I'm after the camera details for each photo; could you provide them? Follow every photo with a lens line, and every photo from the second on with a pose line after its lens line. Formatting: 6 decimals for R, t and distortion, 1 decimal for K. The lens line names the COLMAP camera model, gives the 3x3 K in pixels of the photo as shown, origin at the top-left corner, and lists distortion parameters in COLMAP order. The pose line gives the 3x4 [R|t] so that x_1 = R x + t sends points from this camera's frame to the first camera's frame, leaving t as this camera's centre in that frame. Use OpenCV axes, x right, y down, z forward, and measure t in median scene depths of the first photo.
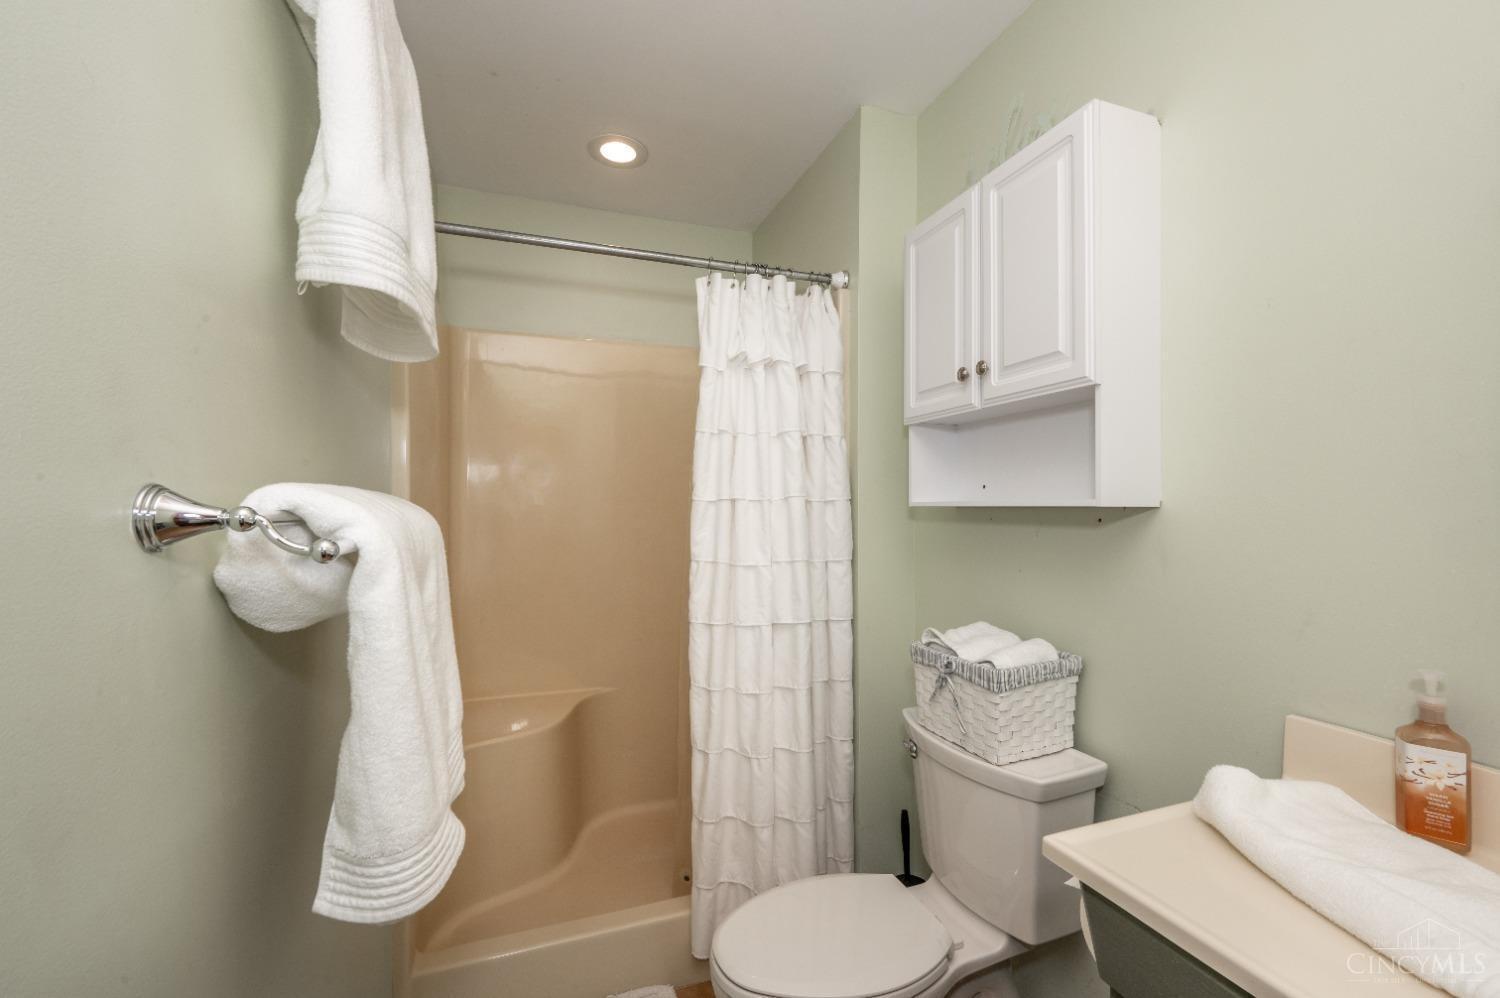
lens RADIAL K [[629.3, 0, 751.9], [0, 629.3, 504.5], [0, 0, 1]] dist [-0.001617, 0.000139]
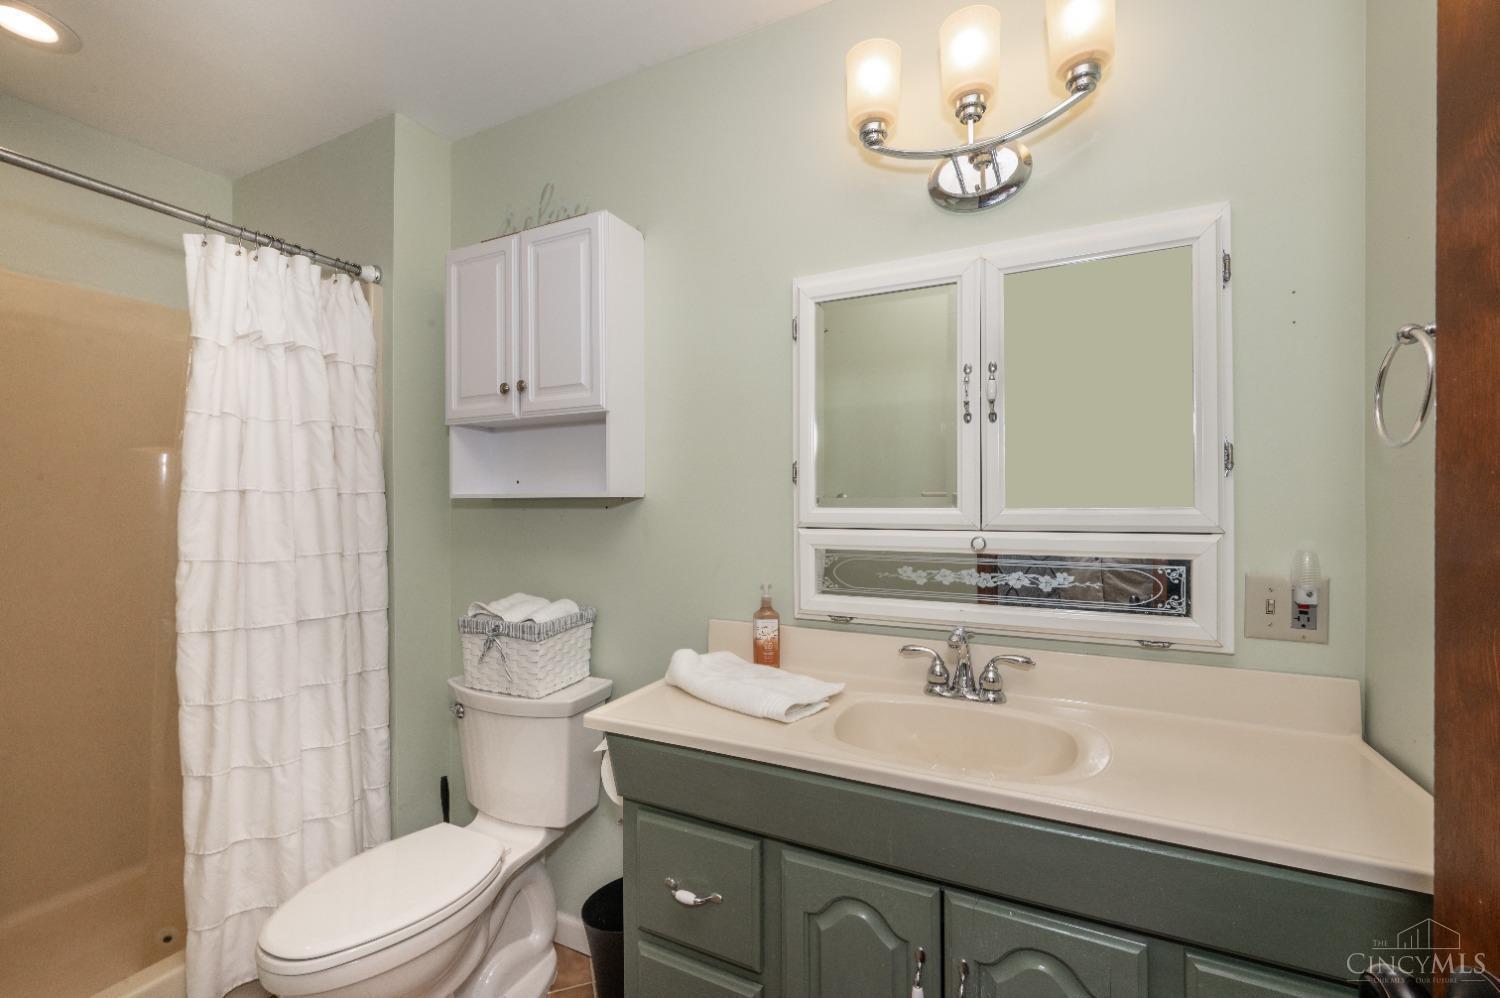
lens RADIAL K [[629.3, 0, 751.9], [0, 629.3, 504.5], [0, 0, 1]] dist [-0.001617, 0.000139]
pose [[0.720447, -0.004162, 0.693497, -0.133592], [0.001897, 0.999990, 0.004031, 0.010109], [-0.693507, -0.001589, 0.720448, -0.166086]]
